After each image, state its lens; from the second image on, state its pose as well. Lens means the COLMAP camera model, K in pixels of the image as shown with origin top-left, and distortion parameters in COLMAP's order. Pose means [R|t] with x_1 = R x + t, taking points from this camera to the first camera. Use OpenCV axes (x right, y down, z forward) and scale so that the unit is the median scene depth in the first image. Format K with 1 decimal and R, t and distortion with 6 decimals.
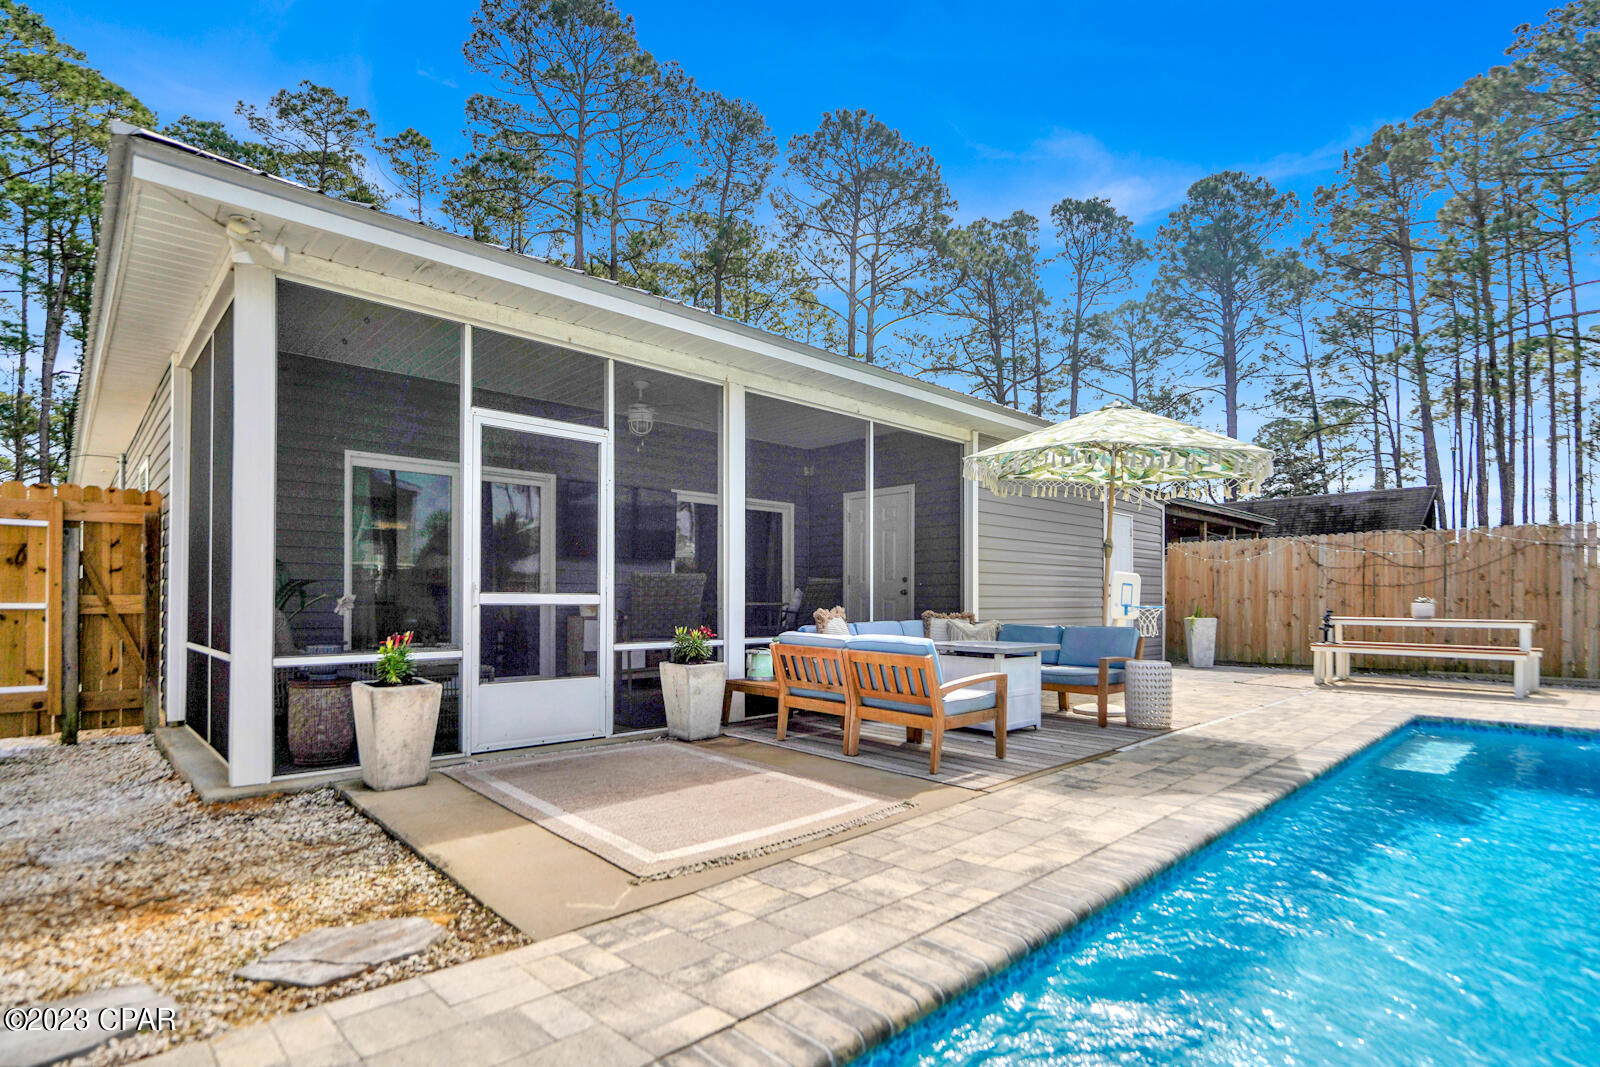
lens RADIAL K [[794.2, 0, 793.6], [0, 794.2, 578.8], [0, 0, 1]] dist [-0.014157, 0.000502]
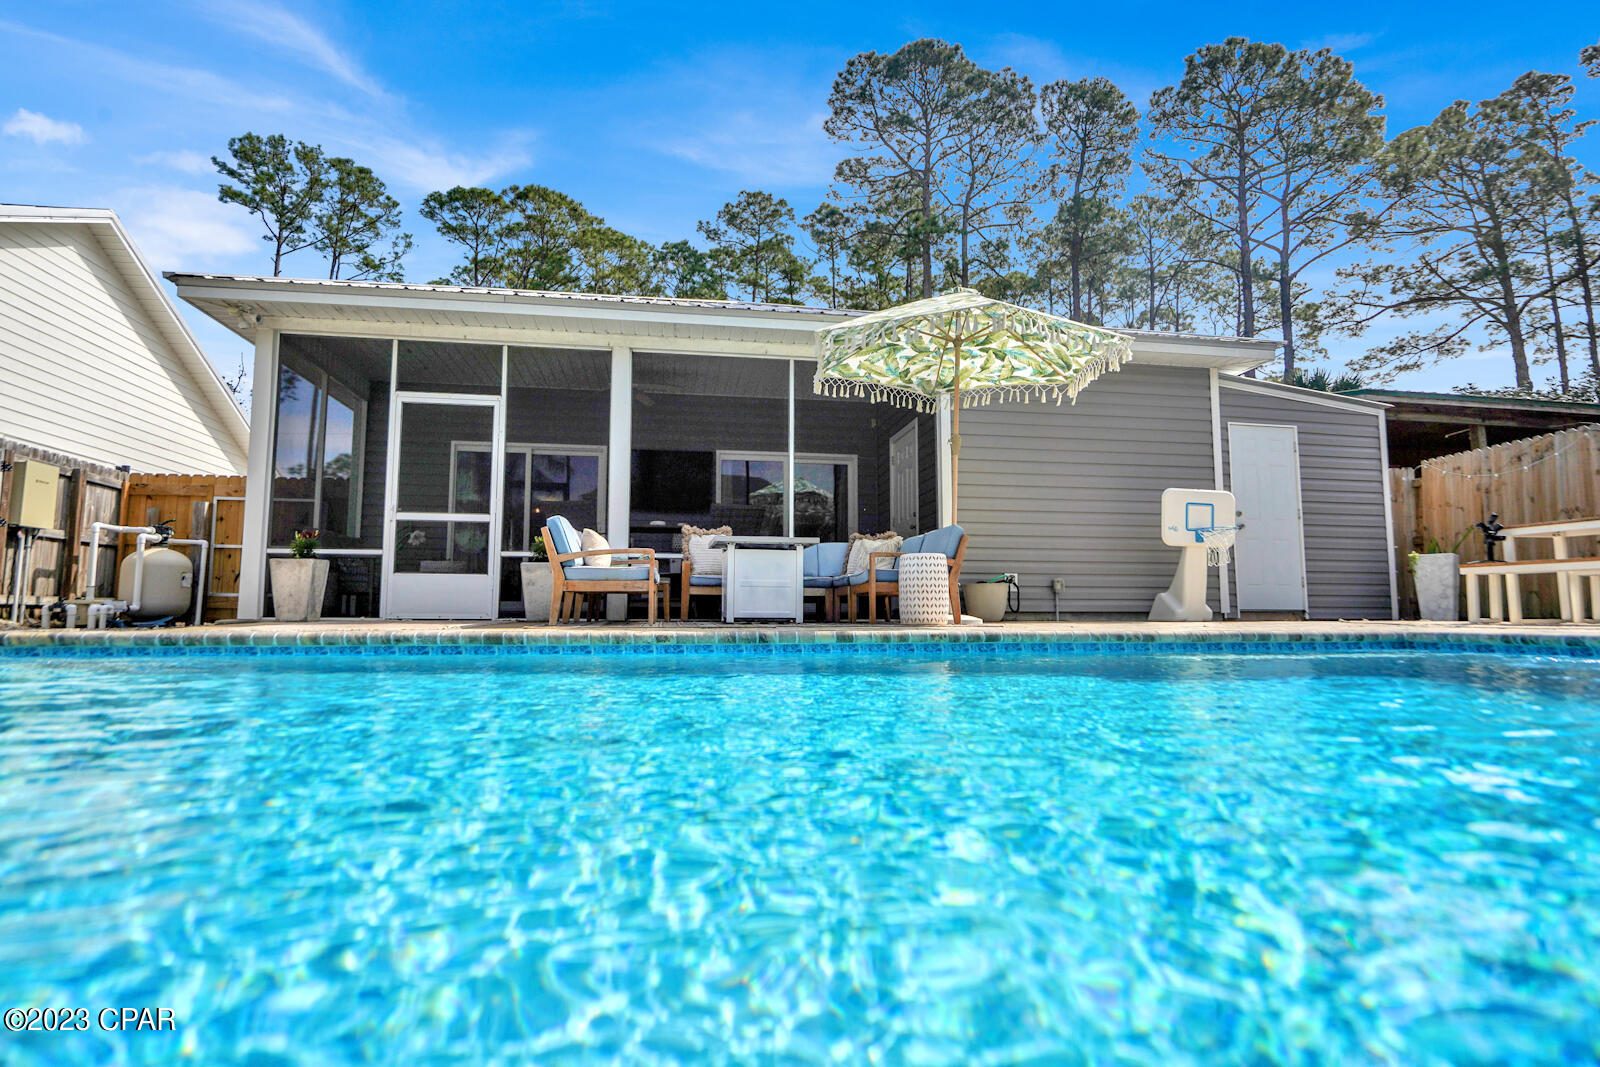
lens RADIAL K [[793.2, 0, 789.4], [0, 793.2, 535.0], [0, 0, 1]] dist [-0.009951, -0.000710]
pose [[0.823776, -0.058881, -0.563850, 0.675295], [0.016413, 0.996652, -0.080097, 0.122841], [0.566678, 0.056727, 0.821984, 0.121632]]
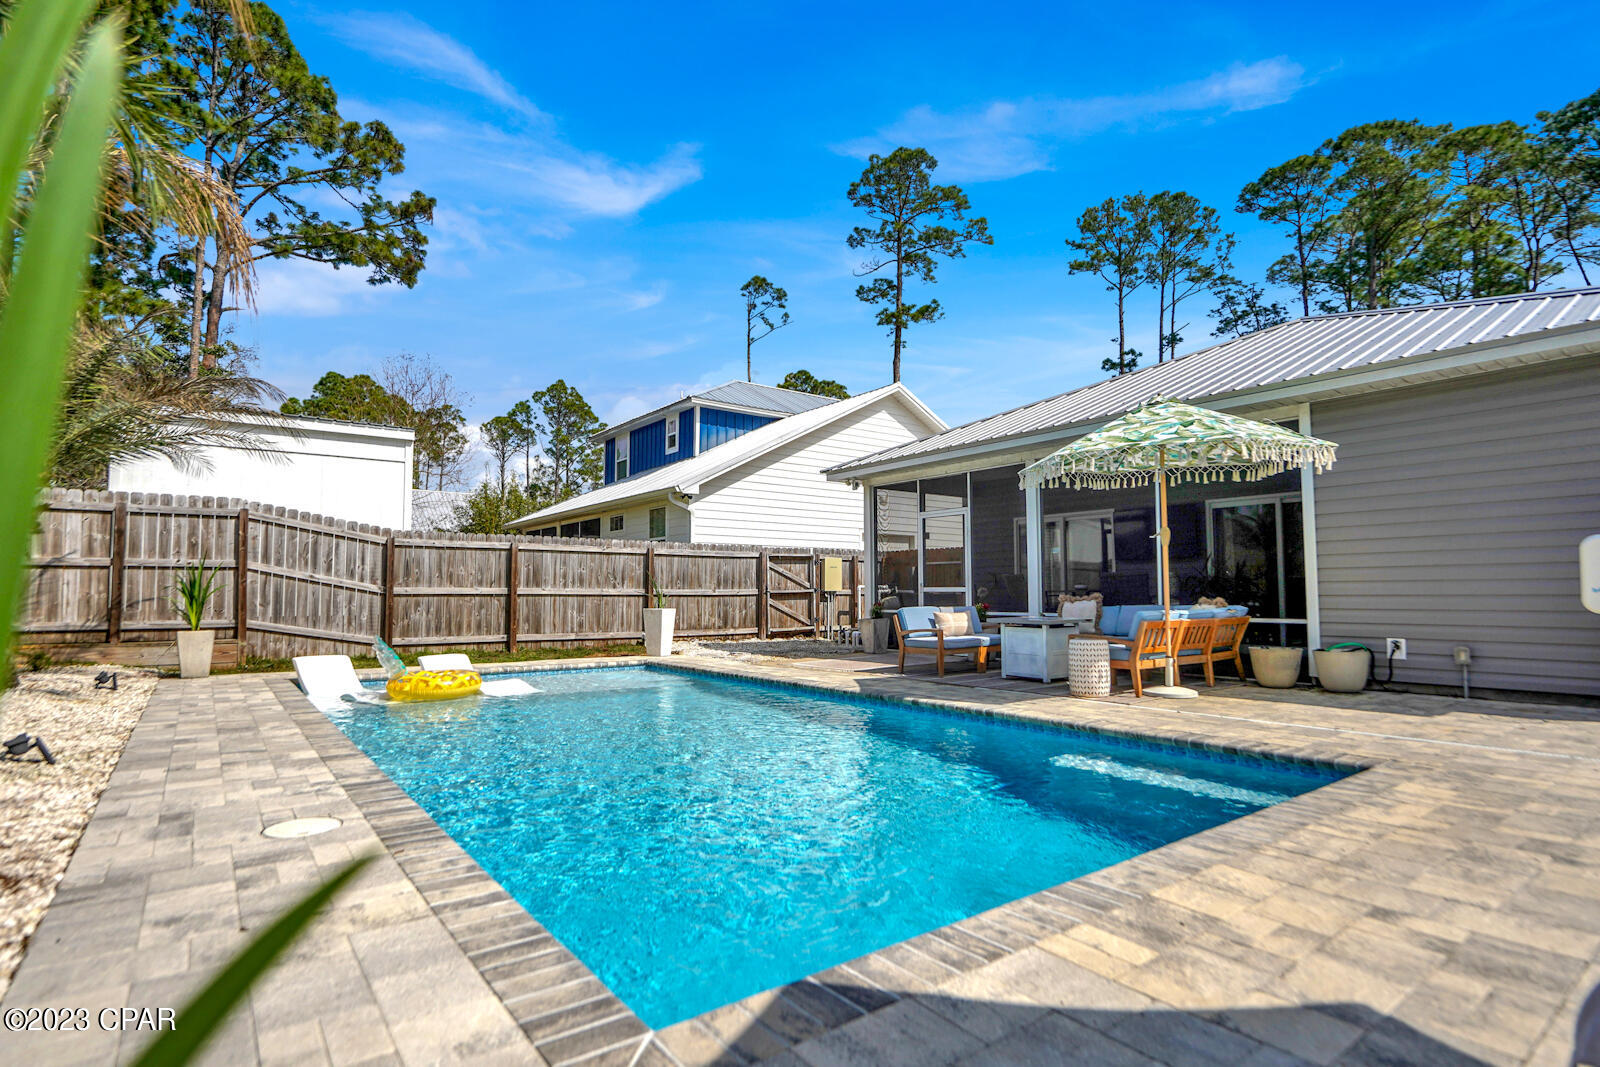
lens RADIAL K [[778.1, 0, 780.0], [0, 778.1, 546.9], [0, 0, 1]] dist [-0.003613, -0.000593]
pose [[-0.126255, -0.064971, -0.989868, 1.299556], [0.025386, 0.997314, -0.068698, 0.029251], [0.991673, -0.033802, -0.124266, 0.549483]]
